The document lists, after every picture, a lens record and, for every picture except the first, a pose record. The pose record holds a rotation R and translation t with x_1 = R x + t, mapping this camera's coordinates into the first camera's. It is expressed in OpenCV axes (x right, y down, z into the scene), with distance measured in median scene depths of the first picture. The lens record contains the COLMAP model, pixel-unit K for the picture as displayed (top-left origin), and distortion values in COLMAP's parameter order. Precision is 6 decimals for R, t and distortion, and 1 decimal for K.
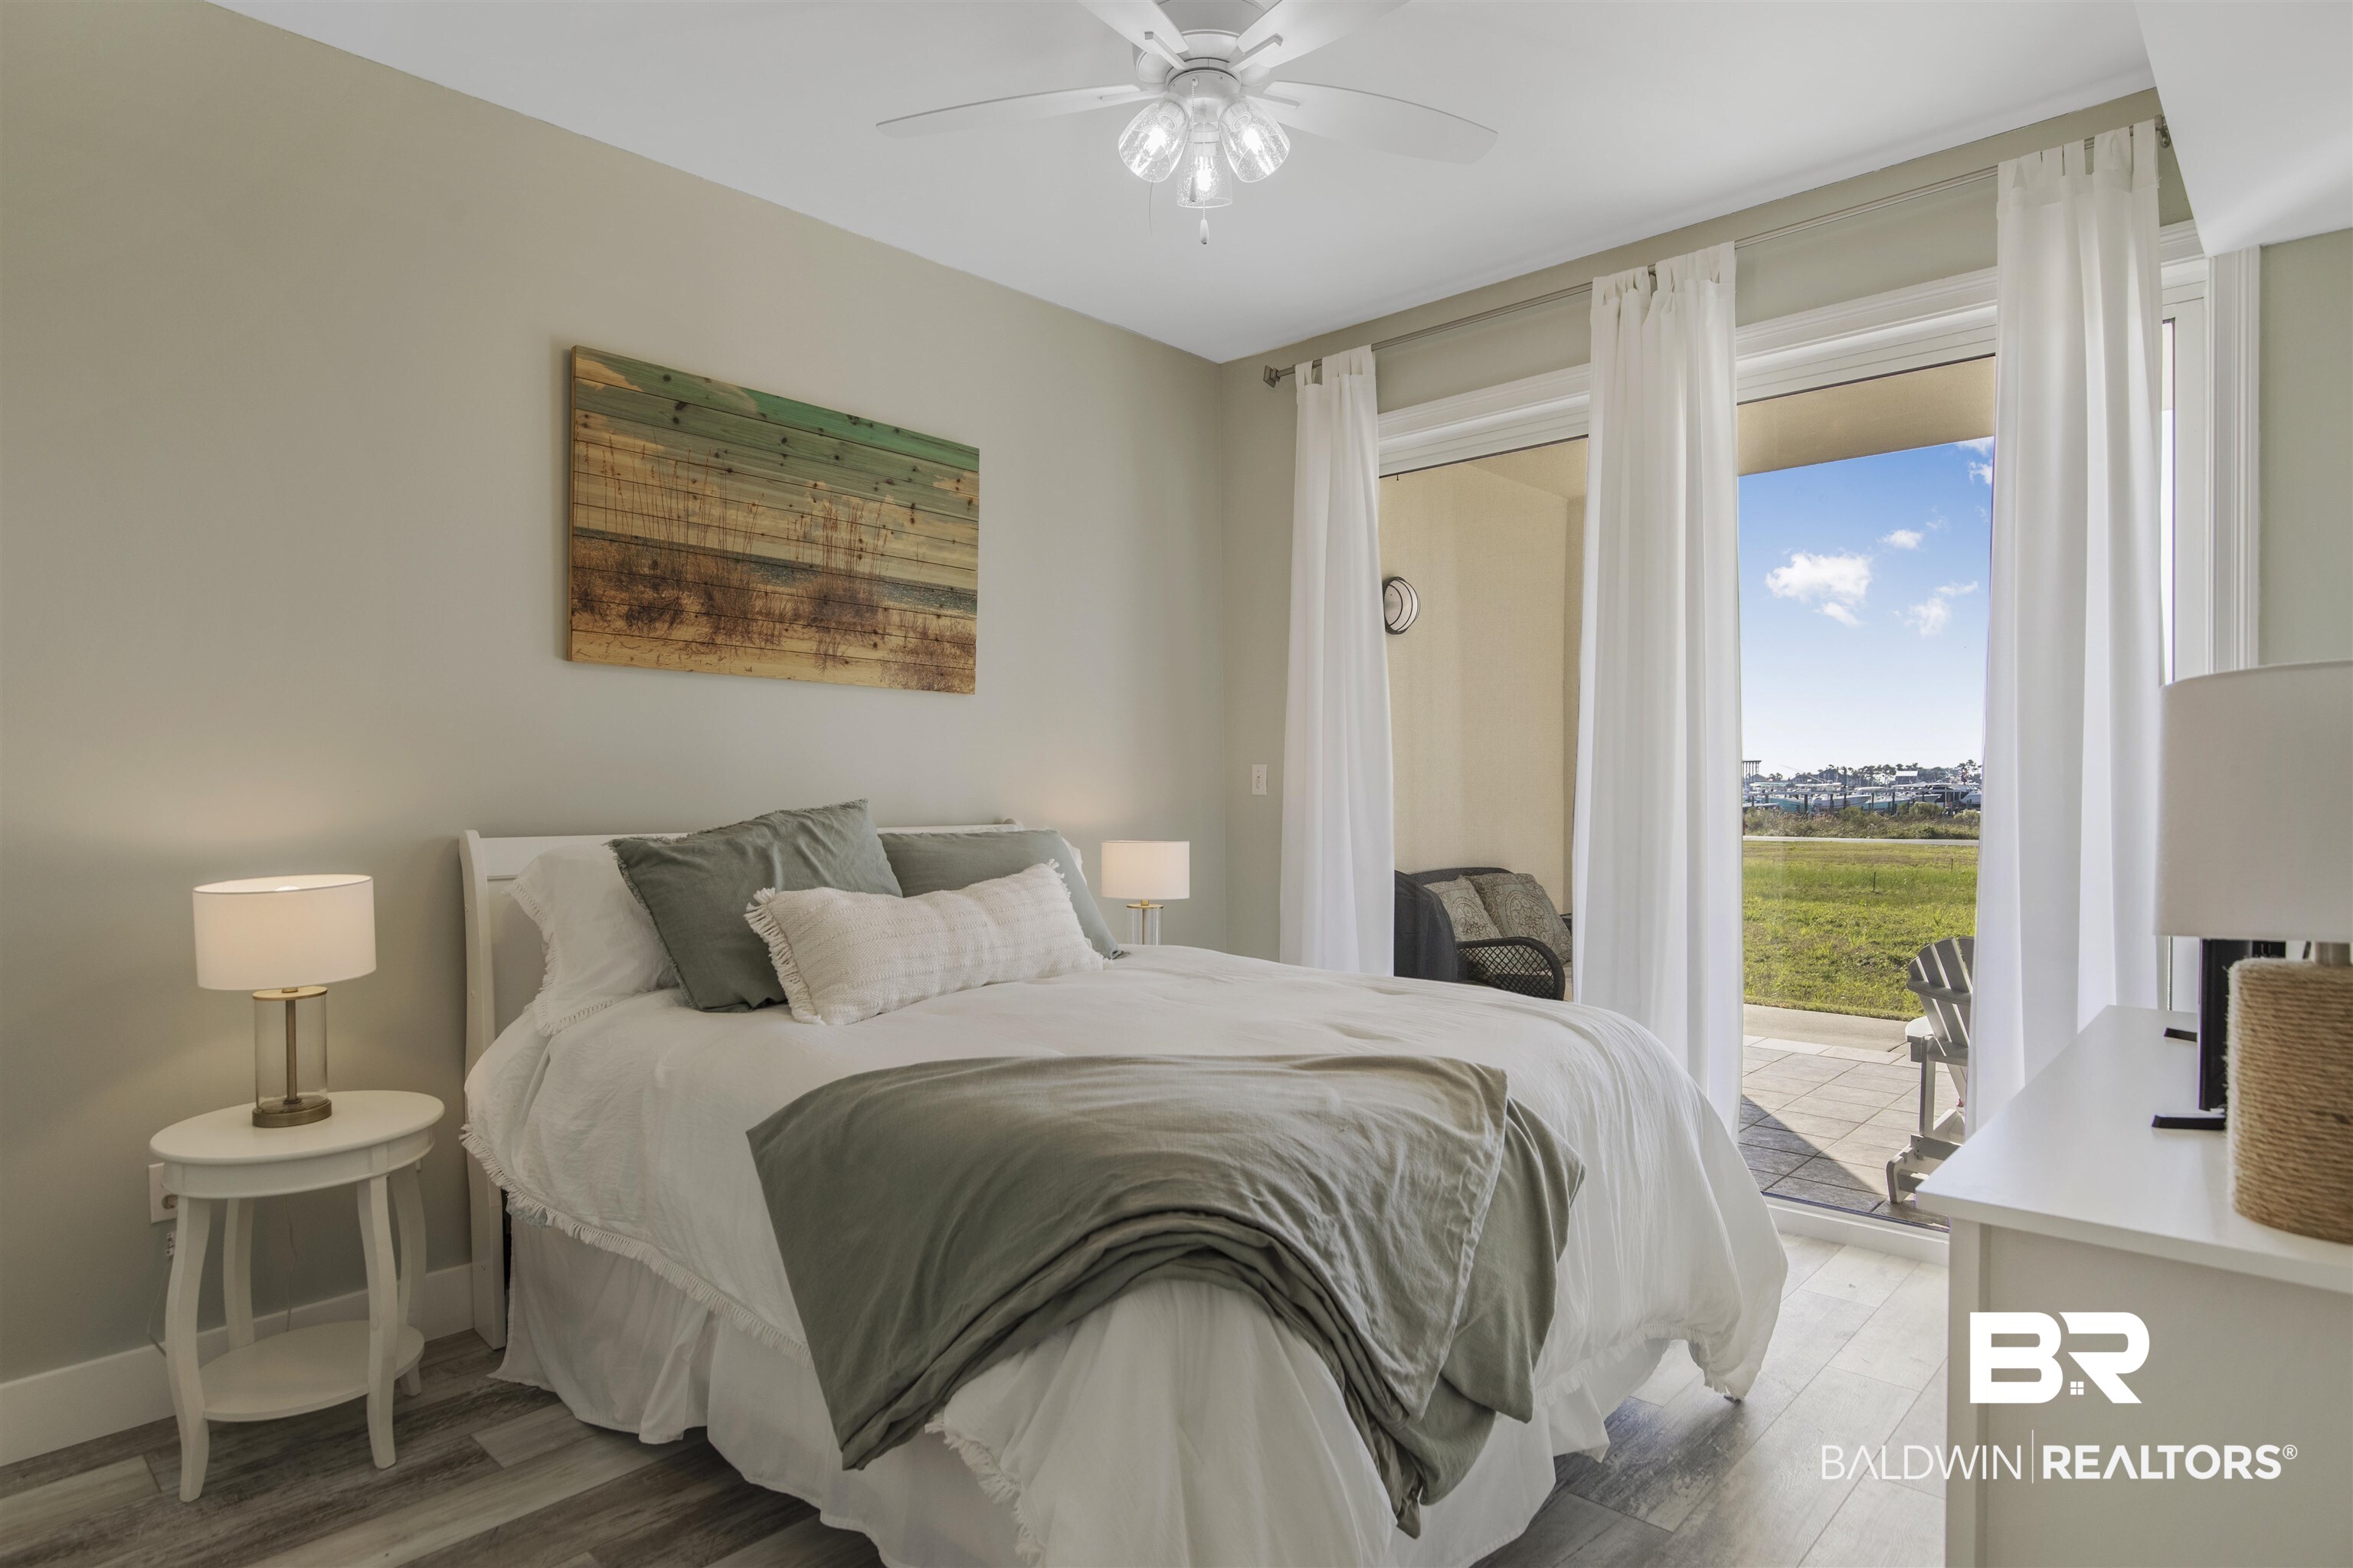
lens RADIAL K [[1241.6, 0, 1171.6], [0, 1241.6, 786.4], [0, 0, 1]] dist [-0.010354, -0.000650]
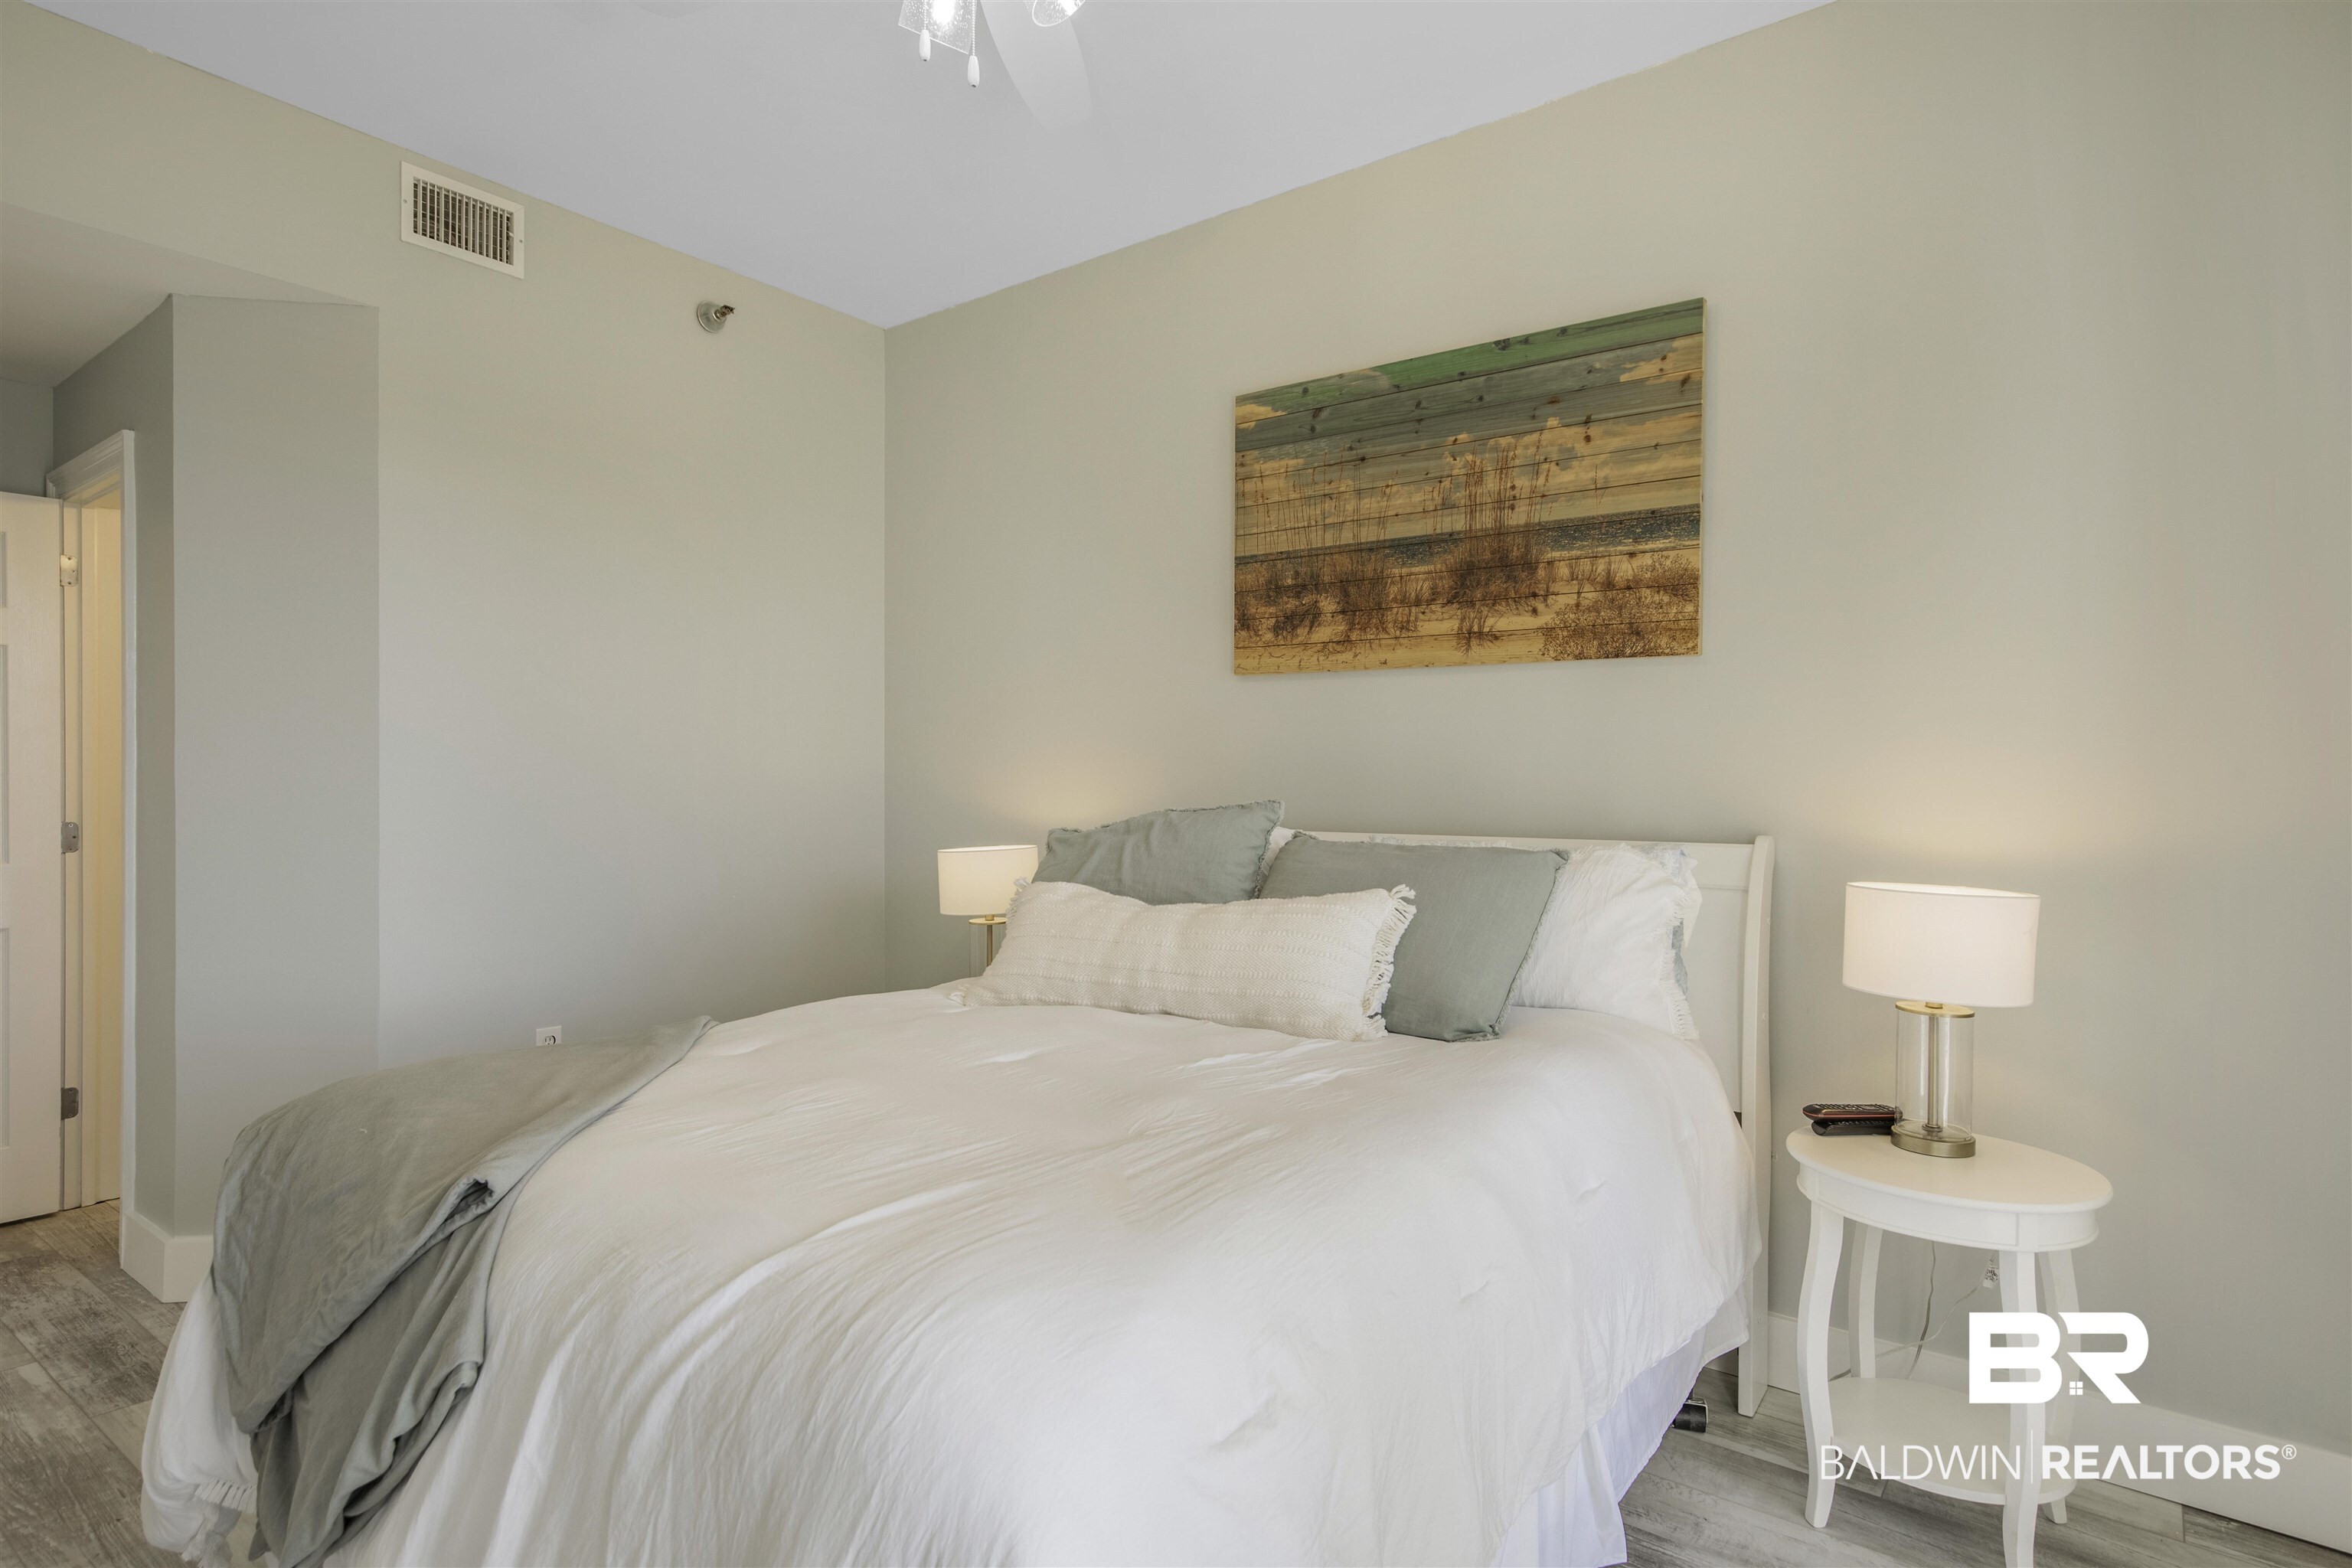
lens RADIAL K [[1241.0, 0, 1170.8], [0, 1241.0, 794.3], [0, 0, 1]] dist [-0.010354, -0.000650]
pose [[0.116132, 0.009380, -0.993189, 0.568846], [0.001253, 0.999953, 0.009591, -0.002494], [0.993233, -0.002358, 0.116115, 0.712026]]
